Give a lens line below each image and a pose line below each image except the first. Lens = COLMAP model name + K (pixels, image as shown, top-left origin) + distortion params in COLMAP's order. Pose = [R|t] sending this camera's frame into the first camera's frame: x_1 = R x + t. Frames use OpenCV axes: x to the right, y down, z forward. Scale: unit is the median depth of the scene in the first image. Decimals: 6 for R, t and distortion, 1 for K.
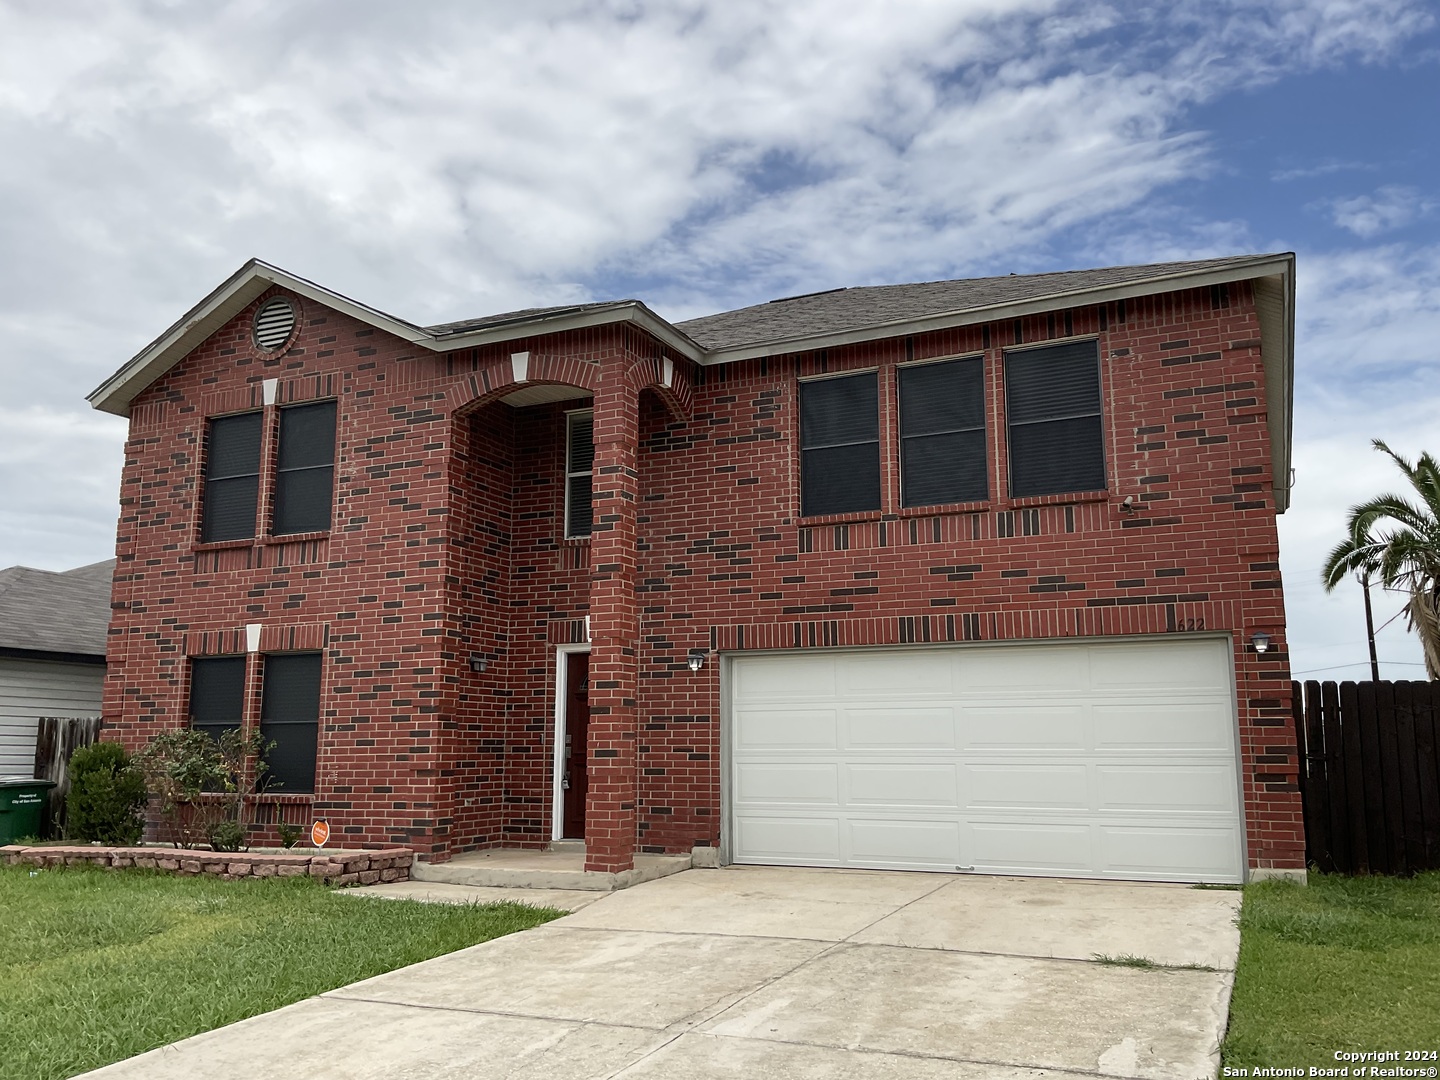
lens RADIAL K [[1181.6, 0, 720.0], [0, 1181.6, 540.0], [0, 0, 1]] dist [0.103858, -0.176558]
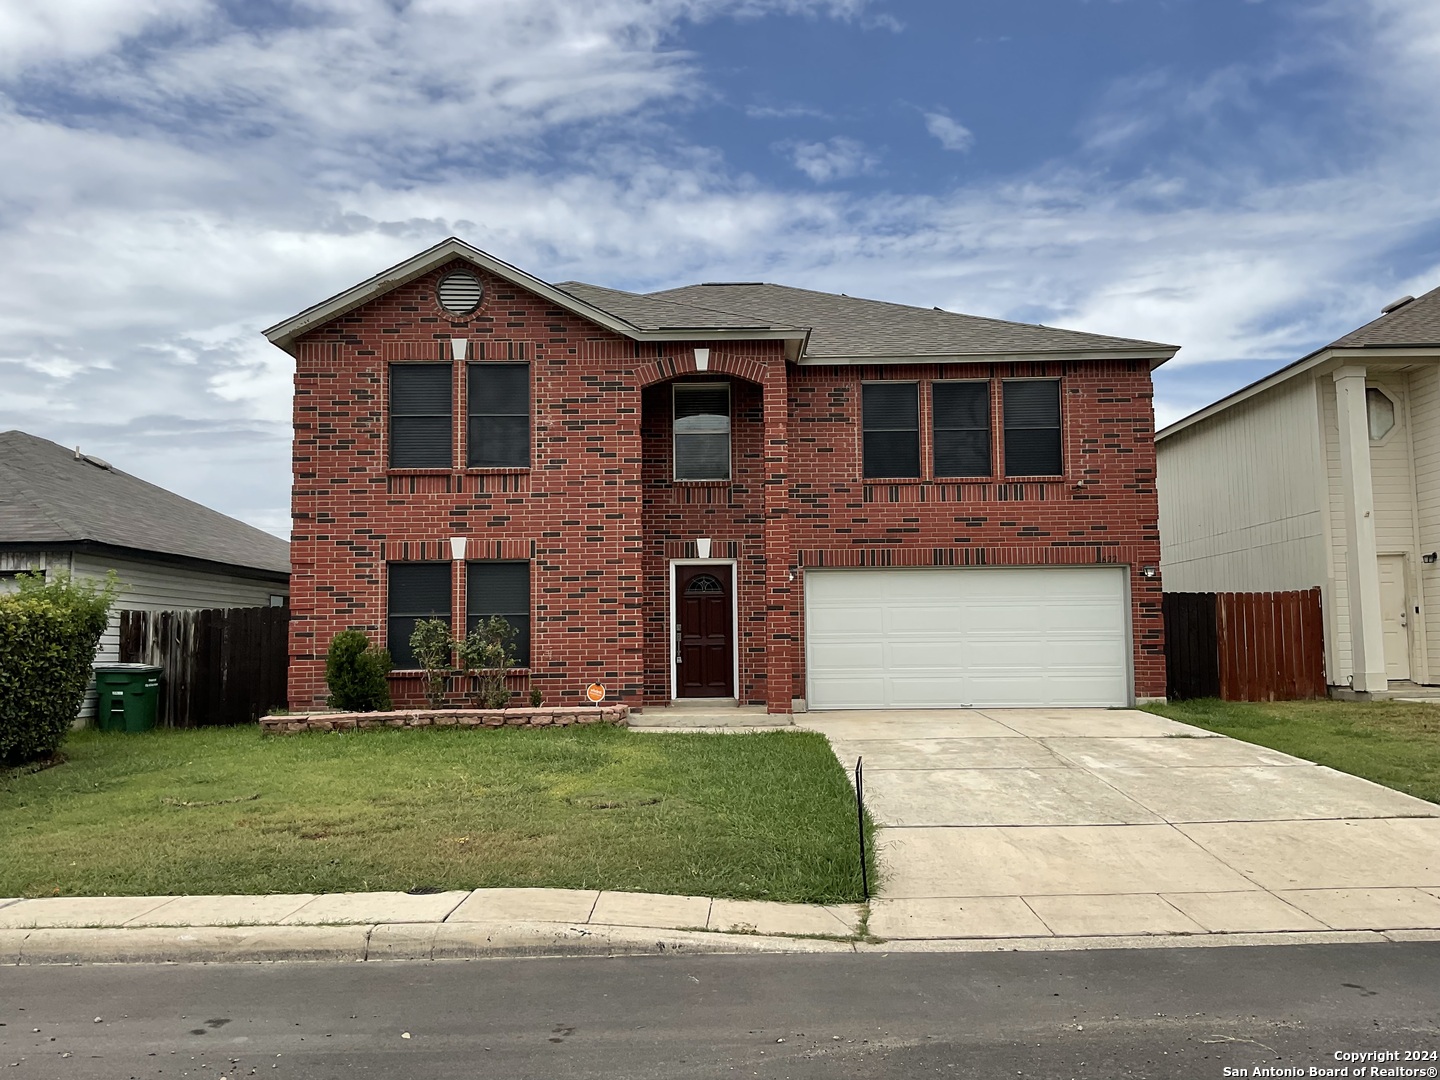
lens RADIAL K [[1181.6, 0, 720.0], [0, 1181.6, 540.0], [0, 0, 1]] dist [0.103858, -0.176558]
pose [[0.908612, 0.026908, 0.416772, -0.707562], [-0.065194, 0.994827, 0.077900, -0.045617], [-0.412520, -0.097952, 0.905667, -0.266843]]
